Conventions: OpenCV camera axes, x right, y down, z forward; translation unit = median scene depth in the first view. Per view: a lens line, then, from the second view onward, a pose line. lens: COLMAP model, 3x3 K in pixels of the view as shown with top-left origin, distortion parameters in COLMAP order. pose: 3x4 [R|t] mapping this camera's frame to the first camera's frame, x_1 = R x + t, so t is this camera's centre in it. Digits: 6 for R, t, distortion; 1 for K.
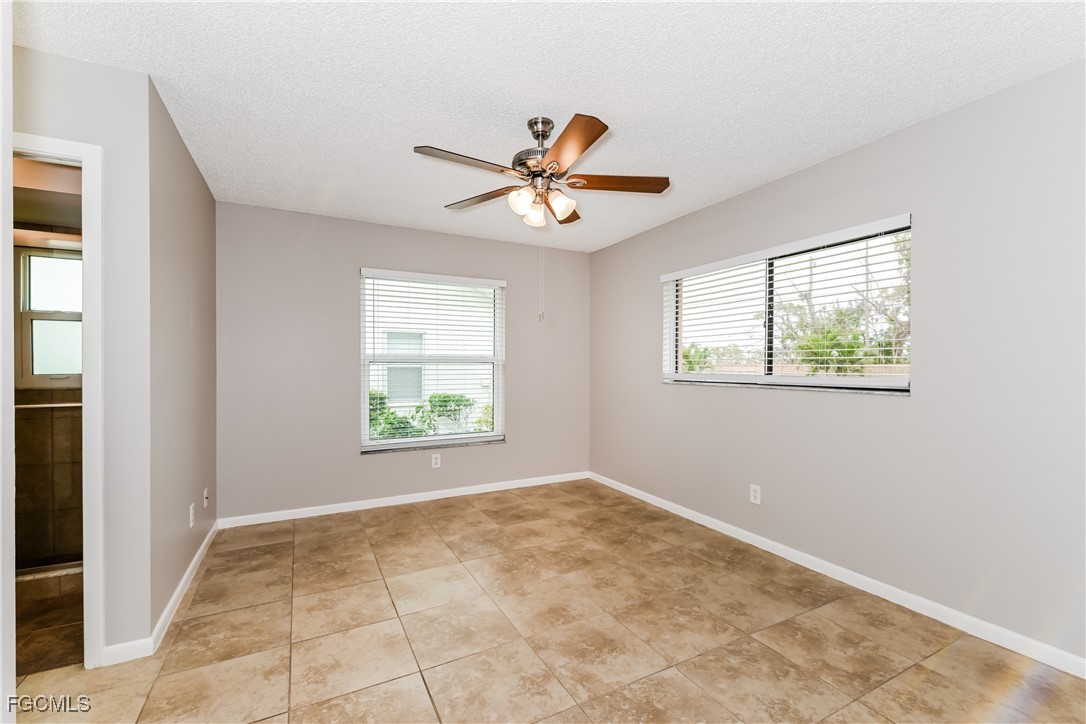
lens RADIAL K [[461.7, 0, 543.0], [0, 461.7, 362.0], [0, 0, 1]] dist [-0.016369, -0.000087]
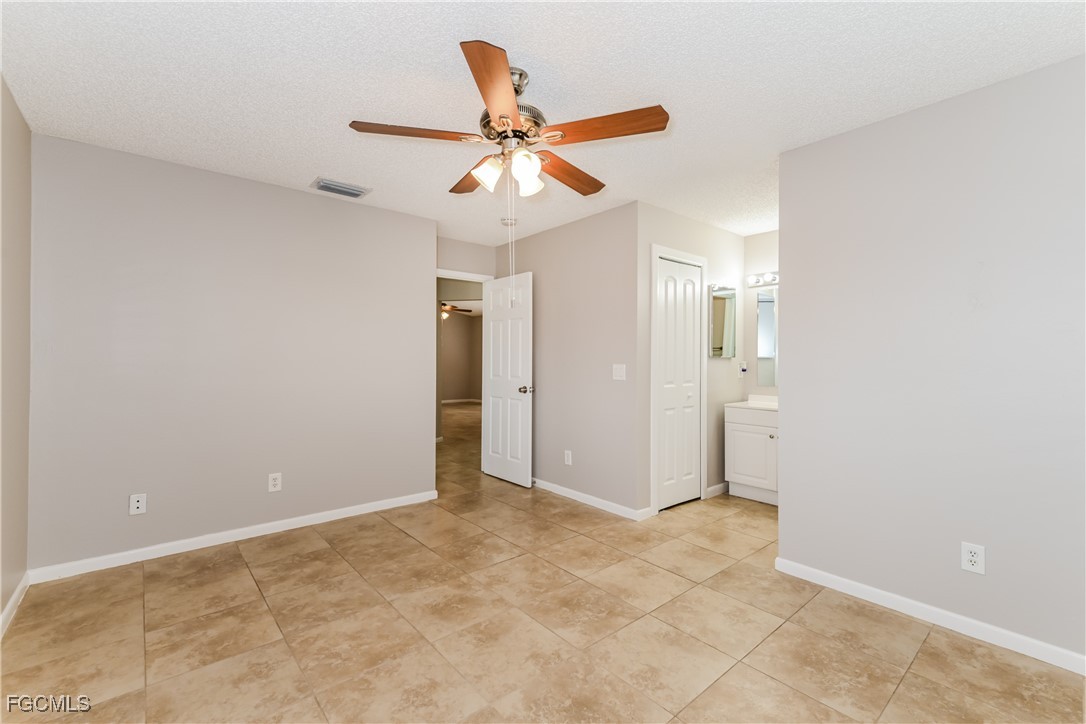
lens RADIAL K [[461.7, 0, 543.0], [0, 461.7, 362.0], [0, 0, 1]] dist [-0.016369, -0.000087]
pose [[-0.976309, -0.008803, -0.216203, 0.133655], [-0.008403, 0.999961, -0.002769, 0.018751], [0.216219, -0.000887, -0.976344, 2.050943]]
